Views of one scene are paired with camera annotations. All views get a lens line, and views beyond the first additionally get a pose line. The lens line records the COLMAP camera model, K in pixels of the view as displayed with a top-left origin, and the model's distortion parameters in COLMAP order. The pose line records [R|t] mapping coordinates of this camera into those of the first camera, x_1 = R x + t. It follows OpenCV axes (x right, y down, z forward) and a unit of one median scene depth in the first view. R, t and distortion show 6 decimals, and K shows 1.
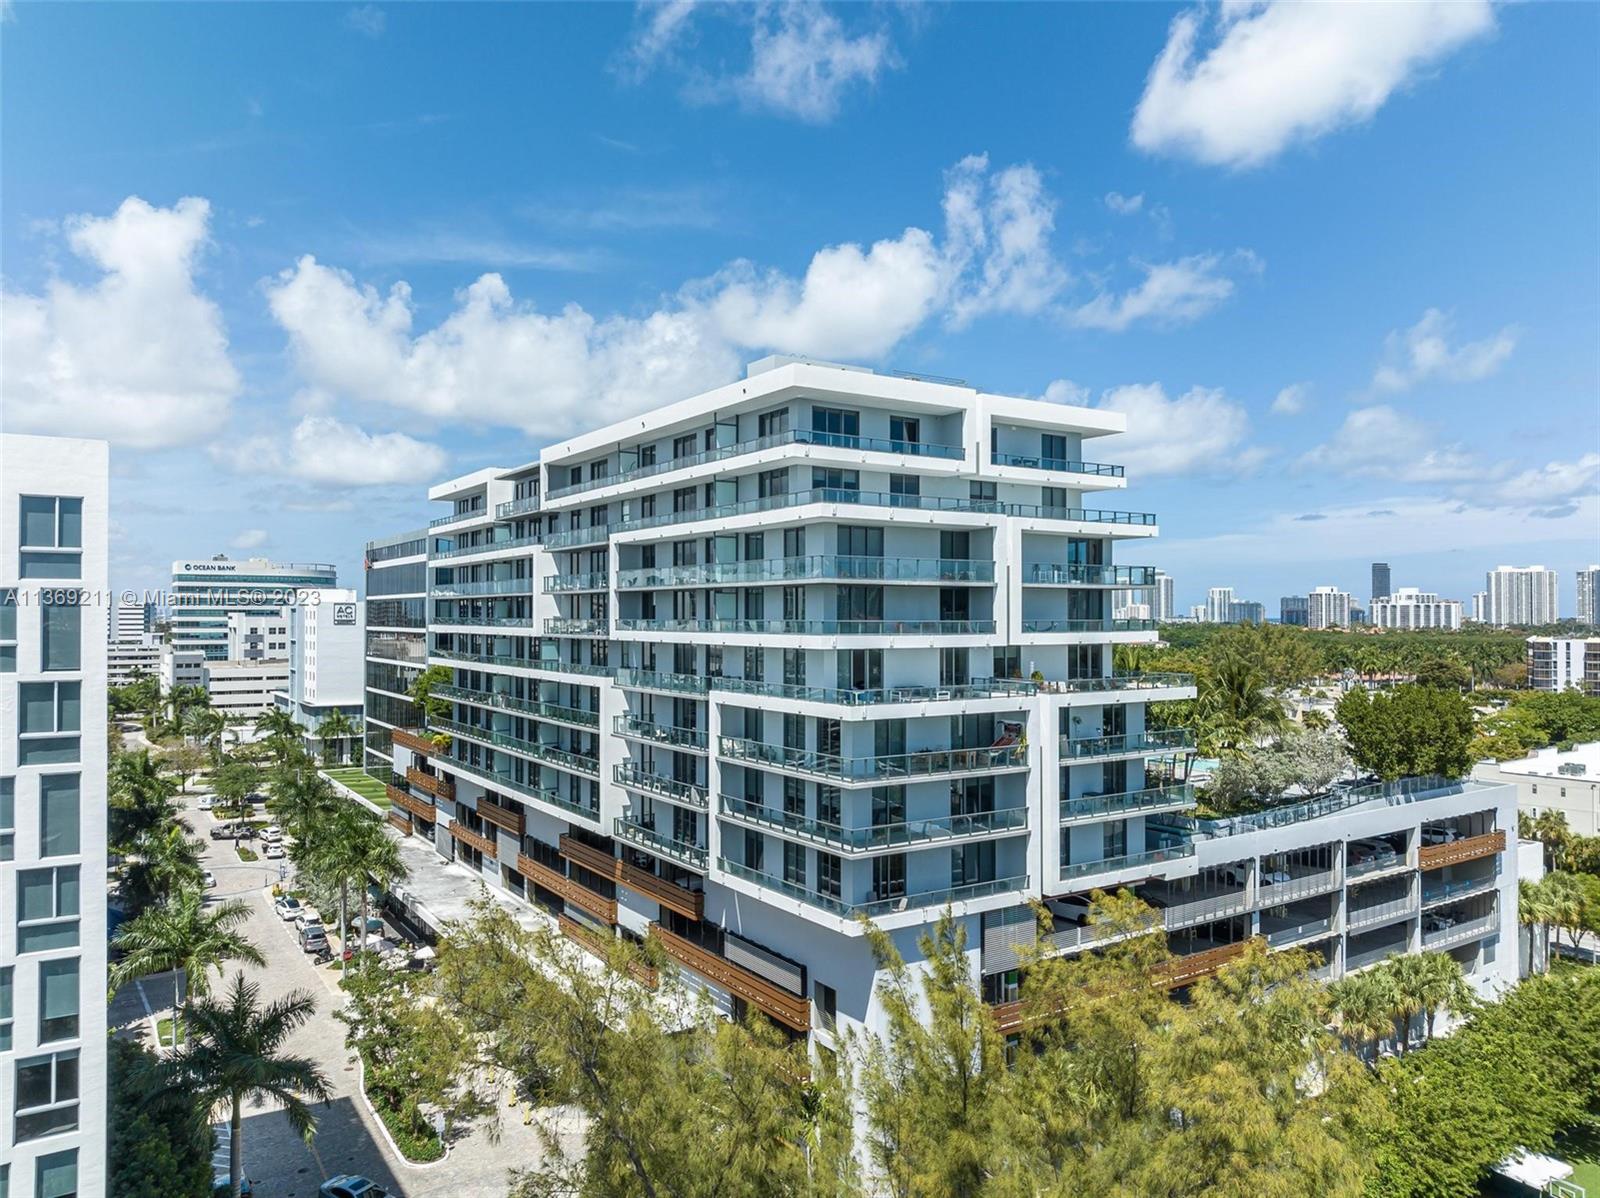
lens RADIAL K [[1130.4, 0, 809.5], [0, 1130.4, 589.7], [0, 0, 1]] dist [-0.013371, -0.008416]
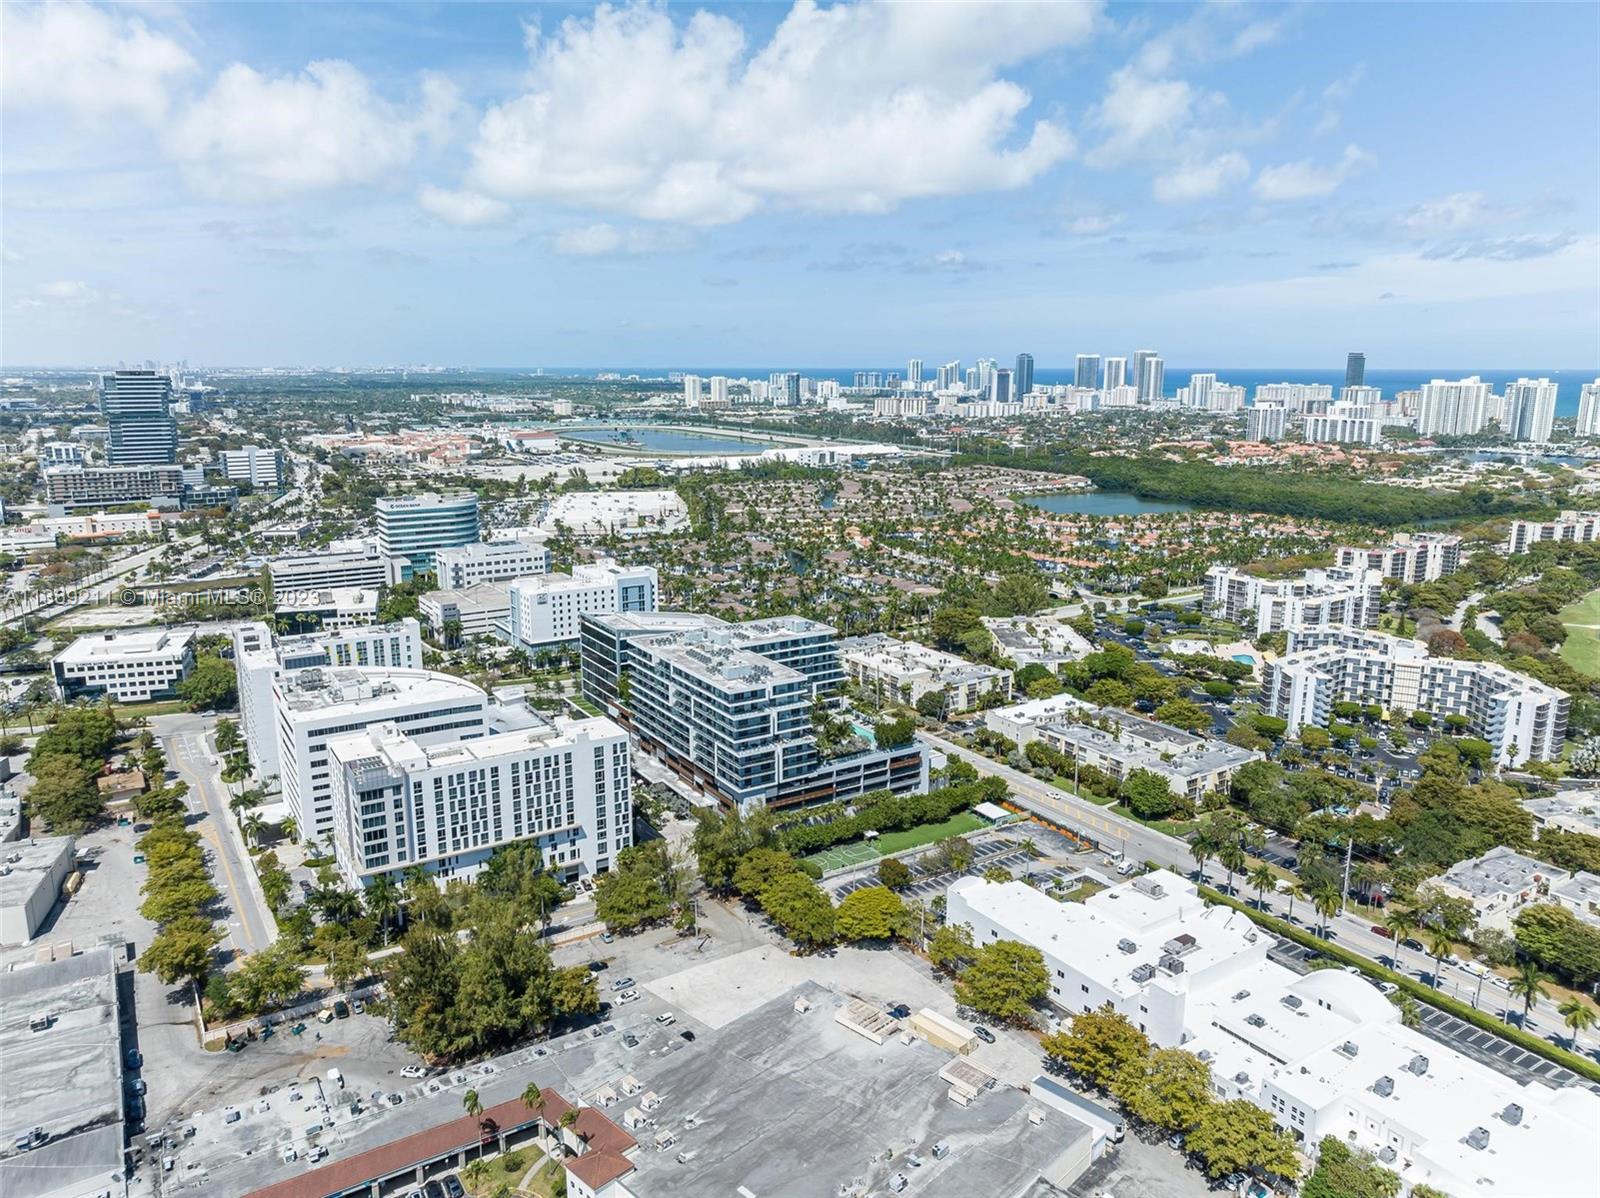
lens RADIAL K [[1130.4, 0, 831.6], [0, 1130.4, 589.3], [0, 0, 1]] dist [-0.013371, -0.008416]
pose [[0.999943, 0.009087, 0.005661, 0.324195], [-0.010116, 0.975057, 0.221726, -1.391627], [-0.003505, -0.221770, 0.975093, -3.072274]]
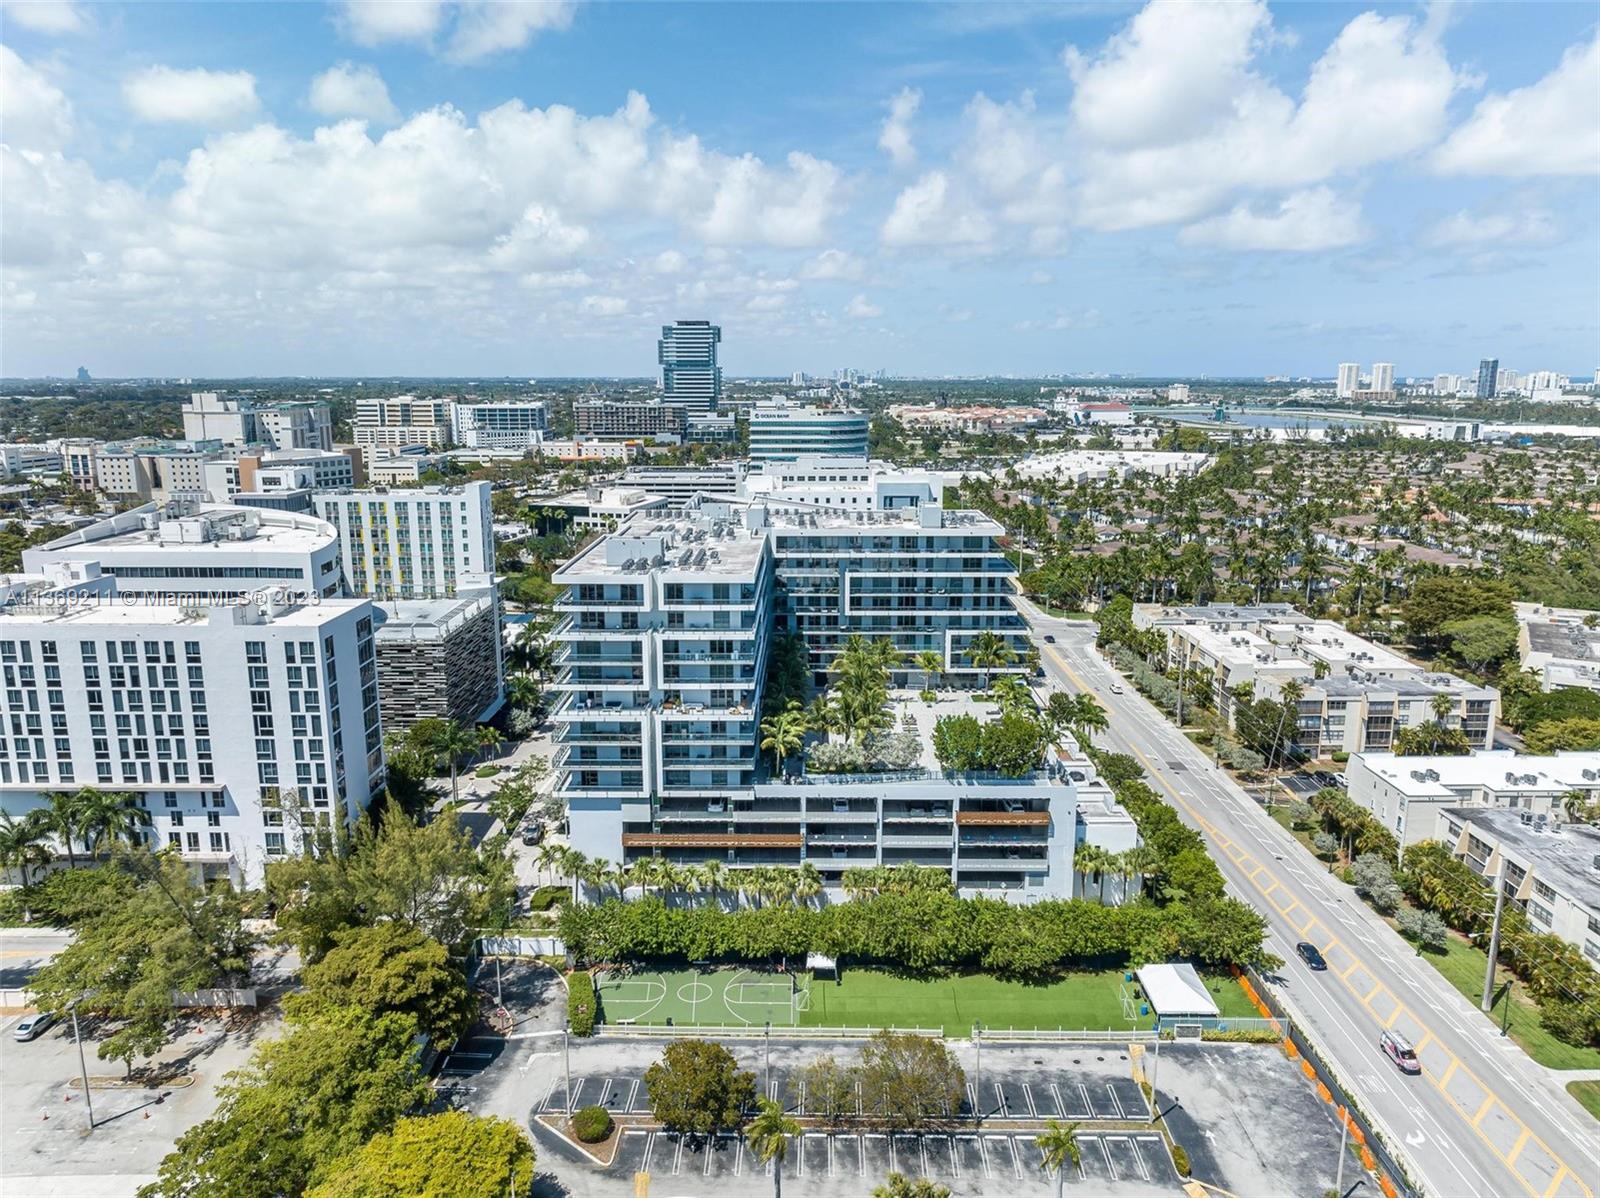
lens RADIAL K [[1130.4, 0, 806.7], [0, 1130.4, 604.9], [0, 0, 1]] dist [-0.013371, -0.008416]
pose [[0.828632, 0.114134, -0.548035, 1.364664], [0.011789, 0.975220, 0.220925, -0.507683], [0.559669, -0.189526, 0.806753, -0.521732]]
